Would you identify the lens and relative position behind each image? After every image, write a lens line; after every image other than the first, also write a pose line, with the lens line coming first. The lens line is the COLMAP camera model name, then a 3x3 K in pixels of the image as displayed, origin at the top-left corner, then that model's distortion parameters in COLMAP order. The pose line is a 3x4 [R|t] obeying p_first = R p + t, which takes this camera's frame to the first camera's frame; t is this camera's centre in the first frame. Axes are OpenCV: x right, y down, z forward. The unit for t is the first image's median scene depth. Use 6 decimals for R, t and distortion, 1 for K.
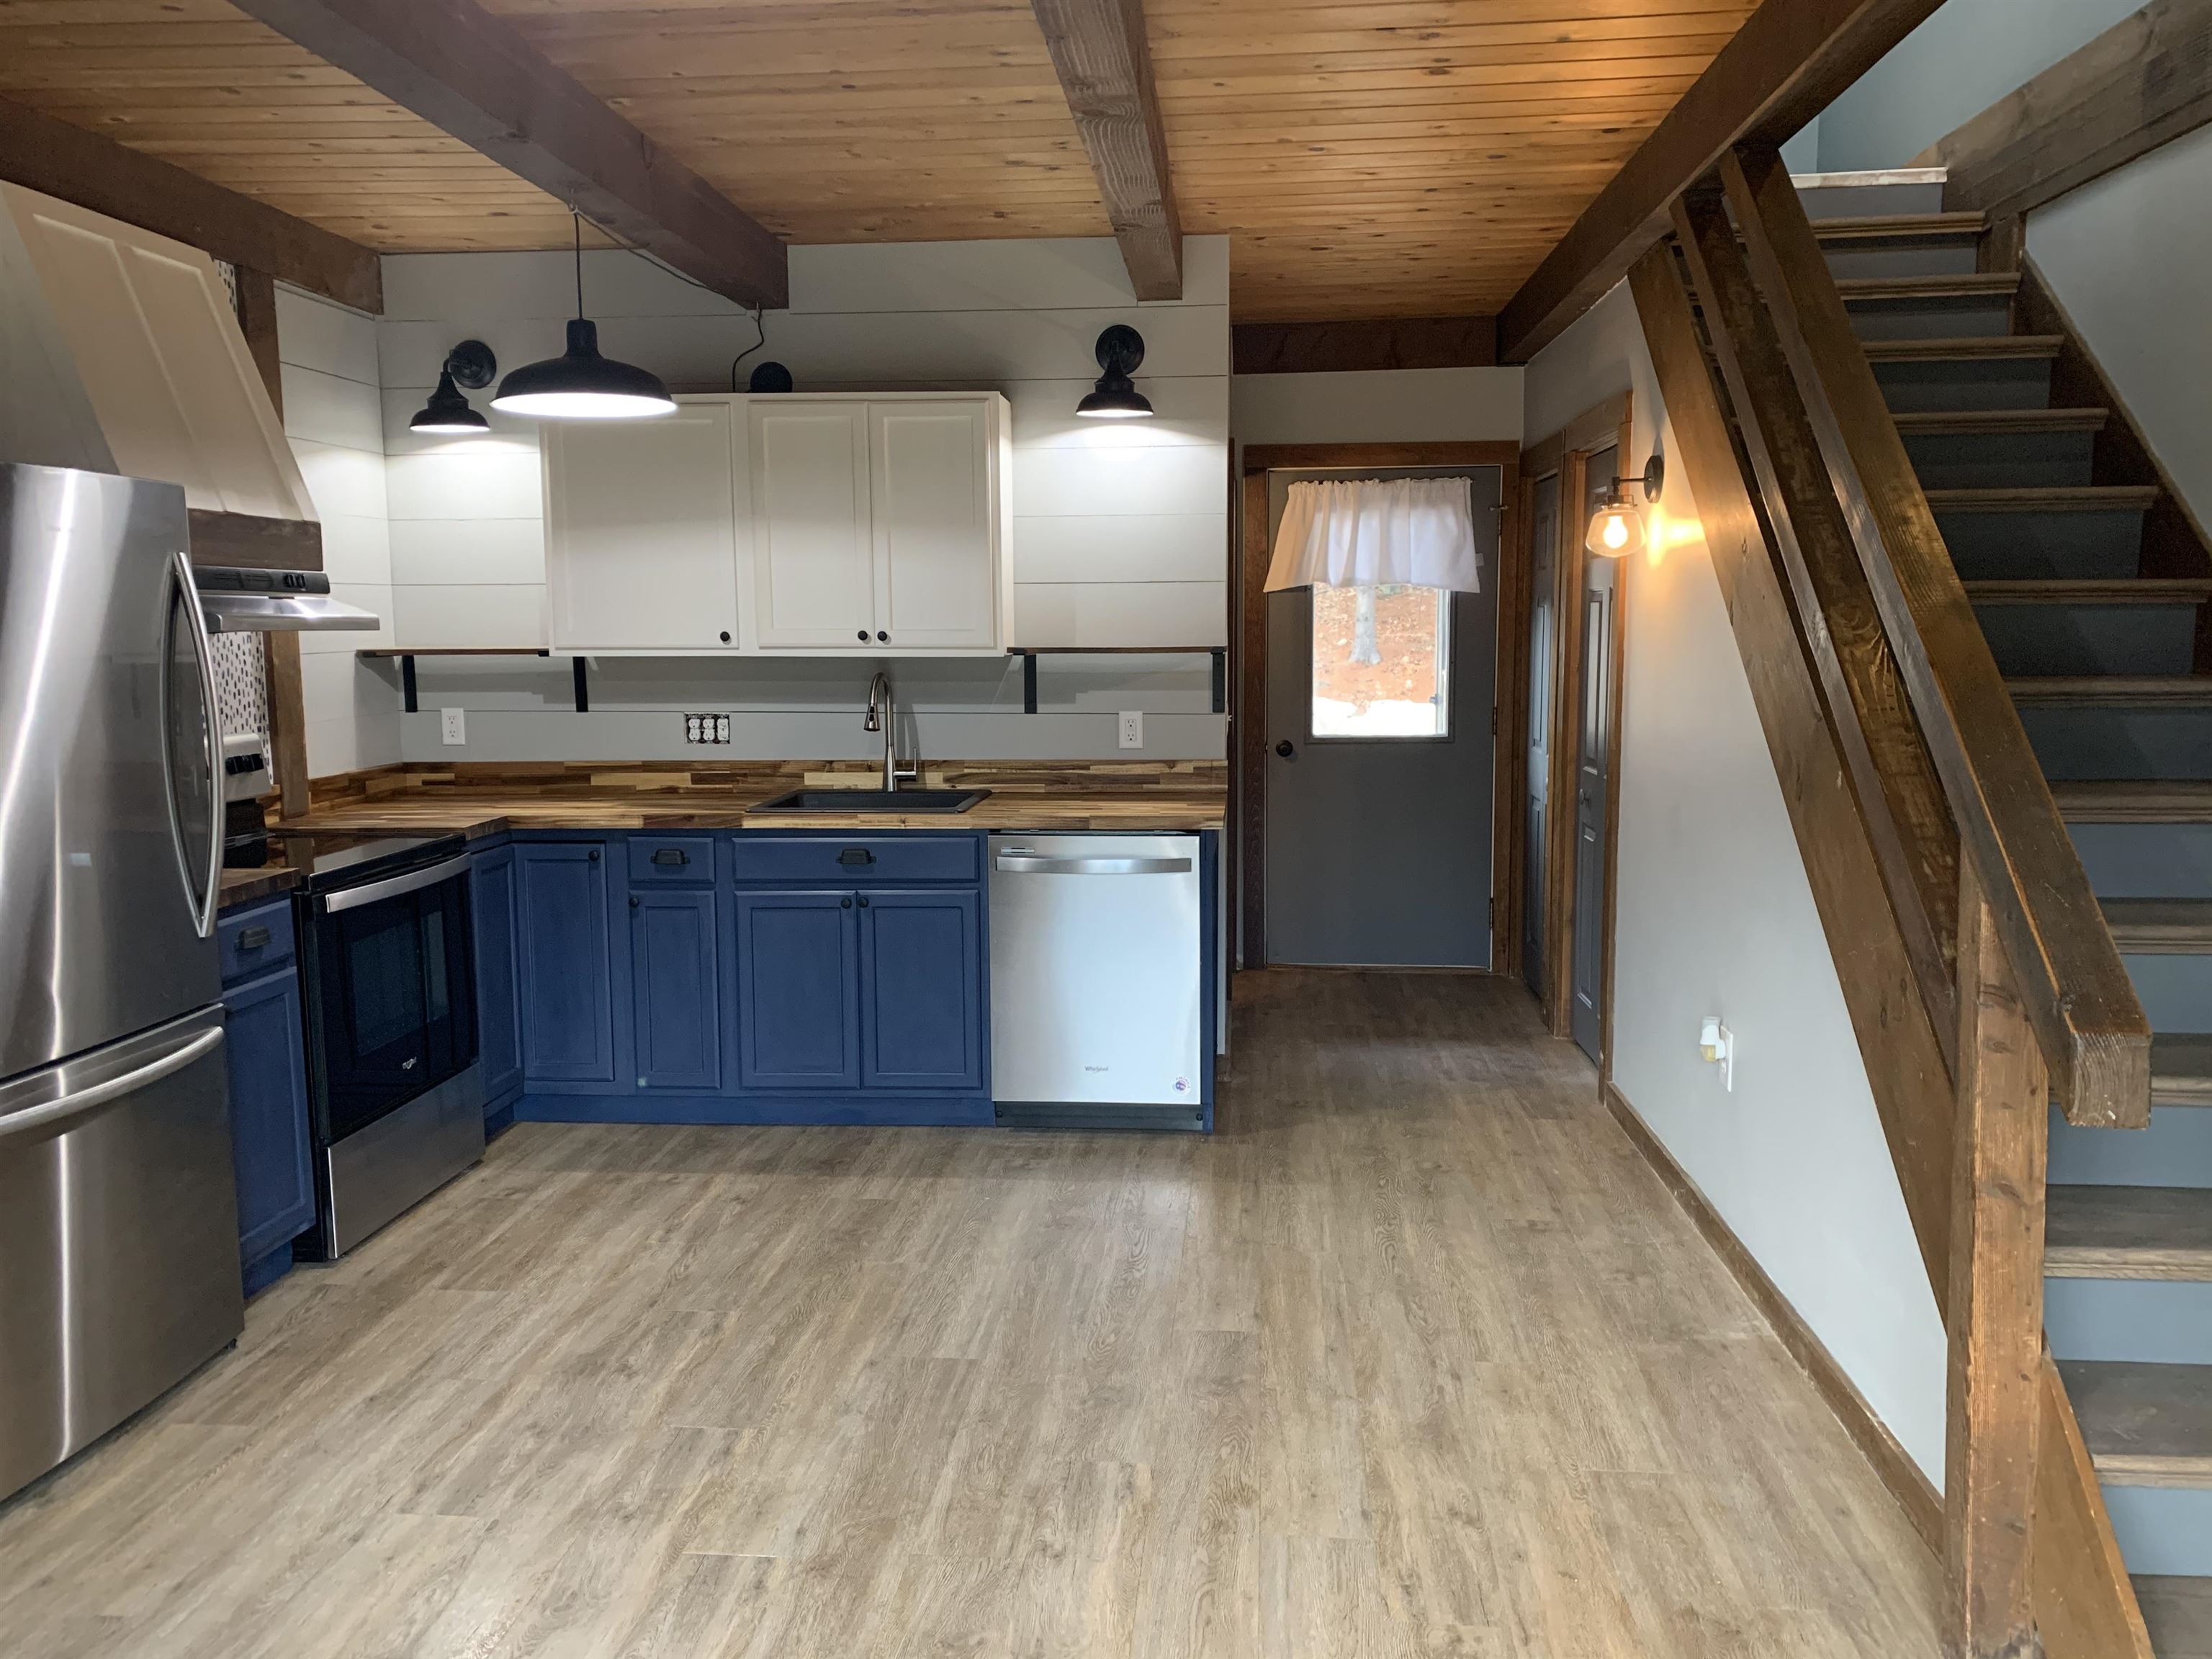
lens RADIAL K [[1670.2, 0, 1110.9], [0, 1670.2, 809.2], [0, 0, 1]] dist [0.062176, -0.107396]
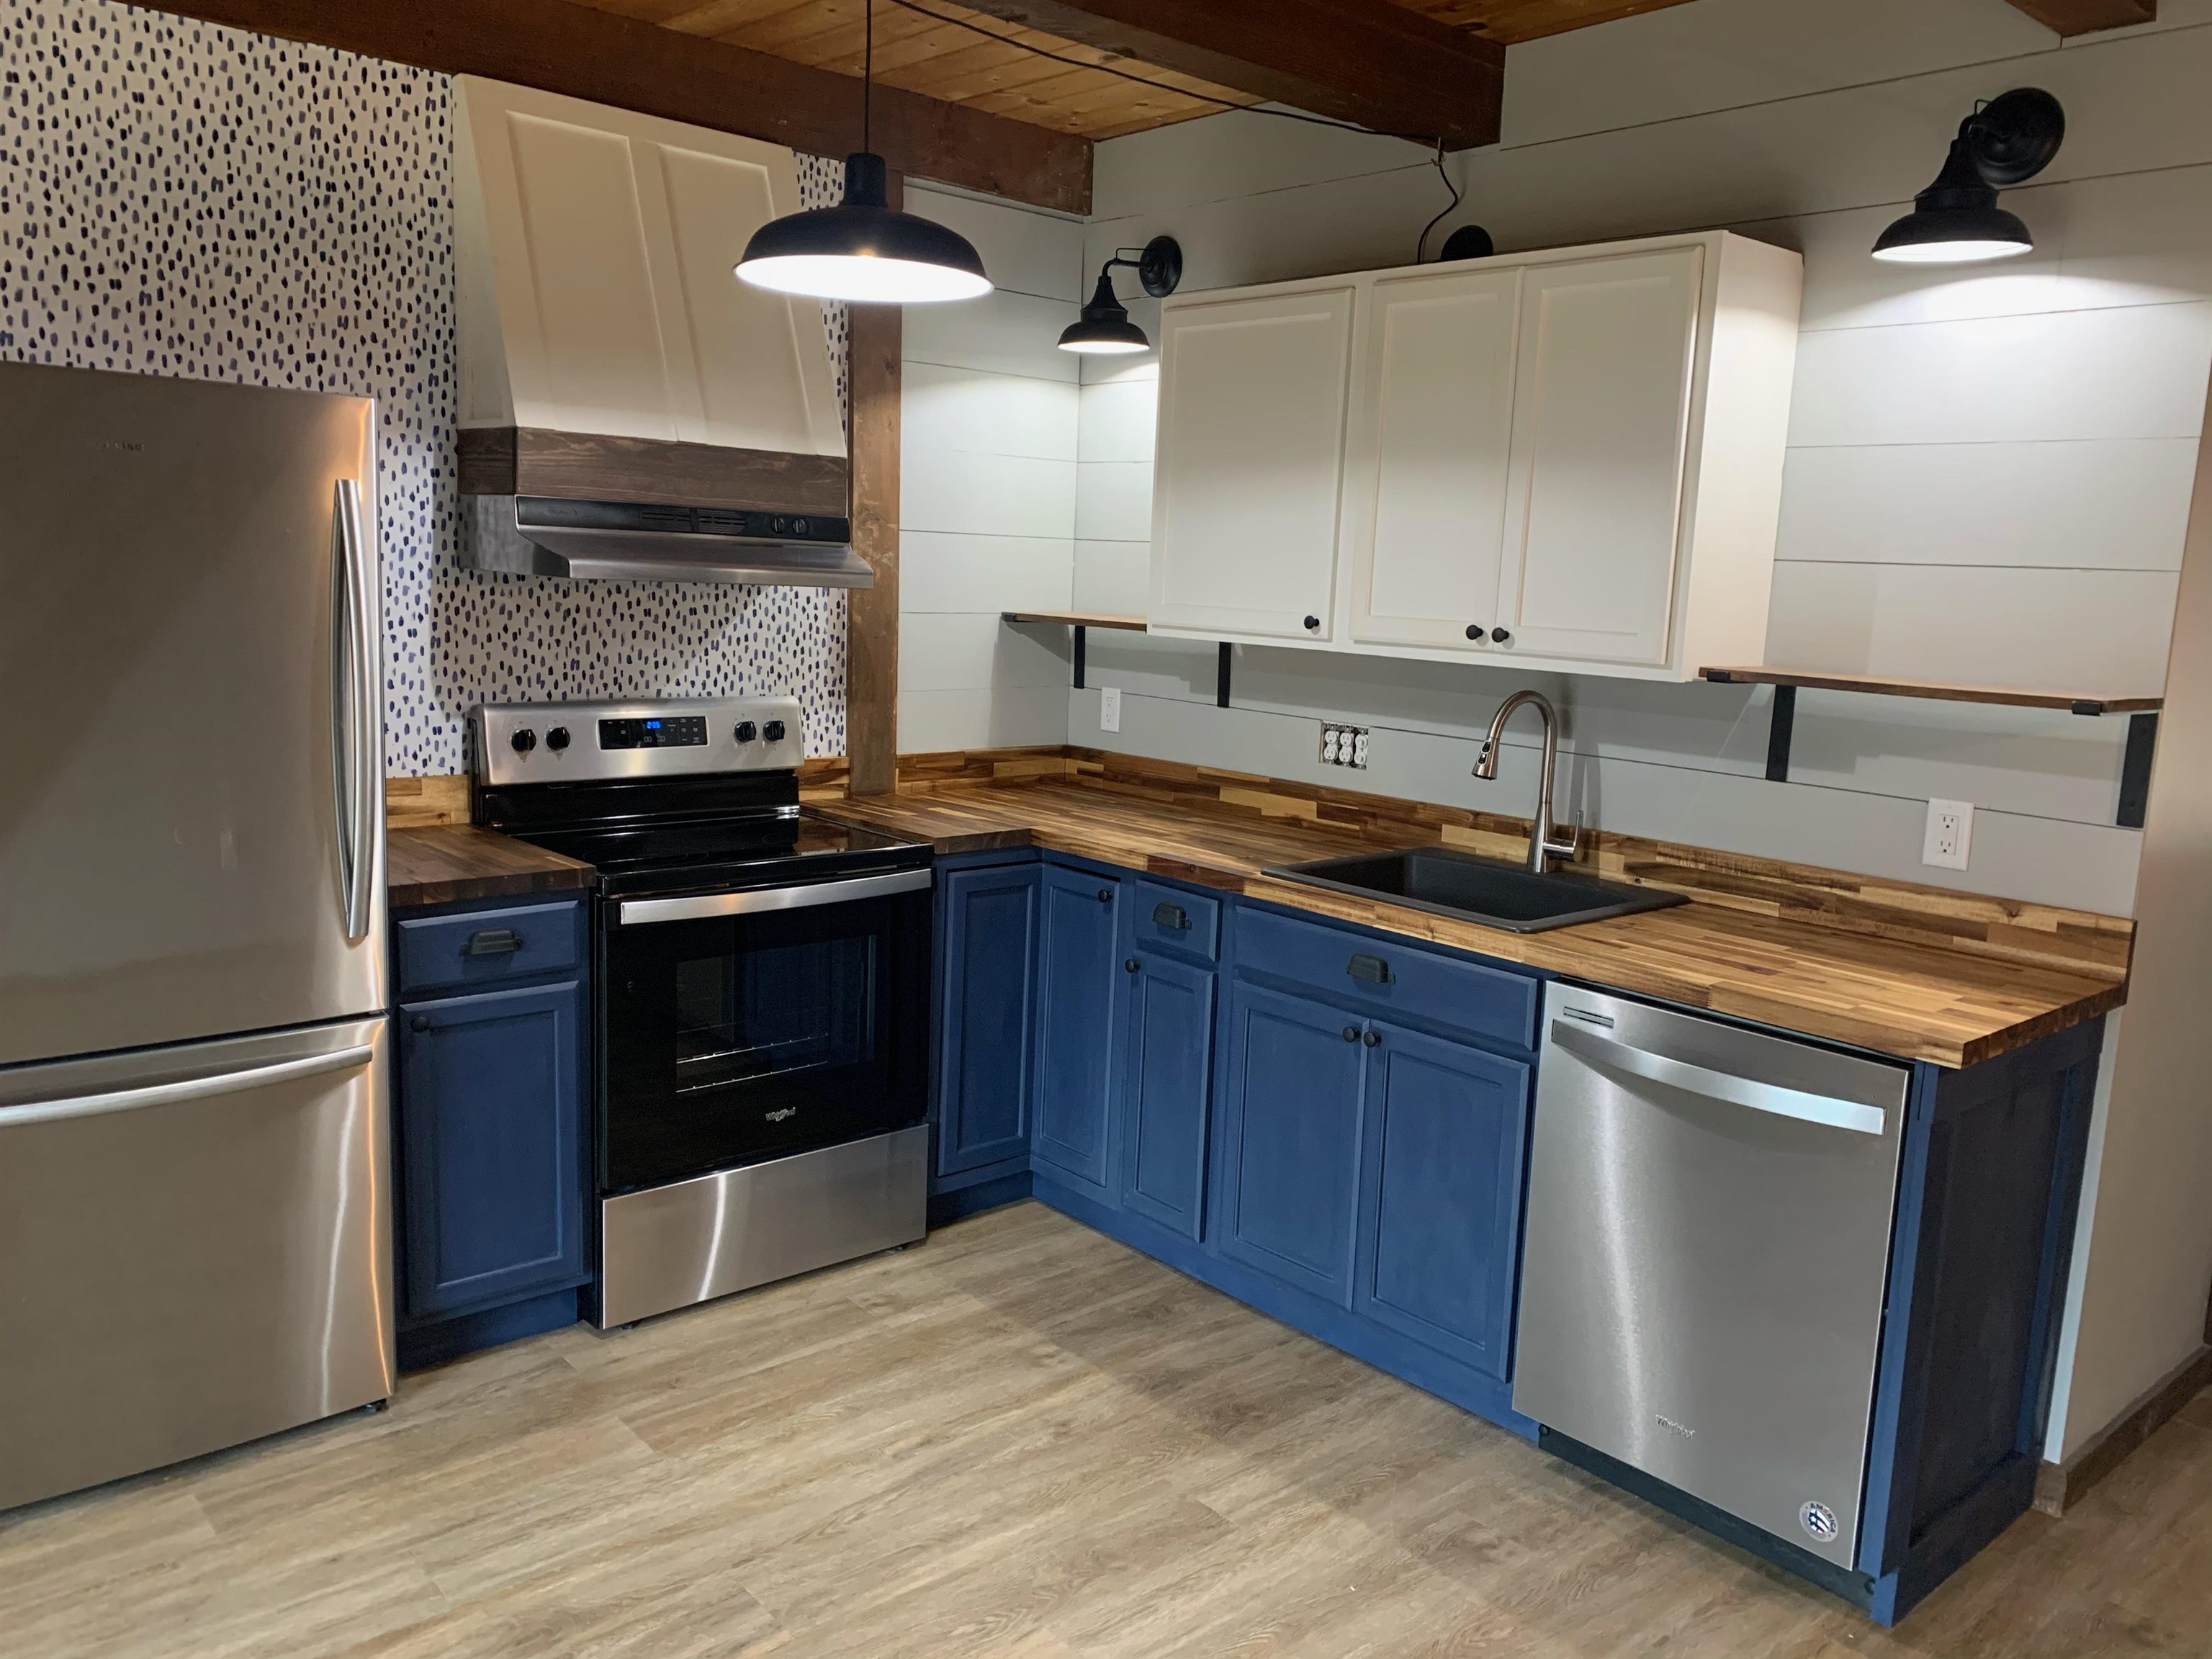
lens RADIAL K [[1670.2, 0, 1110.9], [0, 1670.2, 809.2], [0, 0, 1]] dist [0.062176, -0.107396]
pose [[0.721482, 0.138390, -0.678463, 0.209660], [-0.126232, 0.989692, 0.067637, -0.064583], [0.680830, 0.036845, 0.731514, 0.447816]]
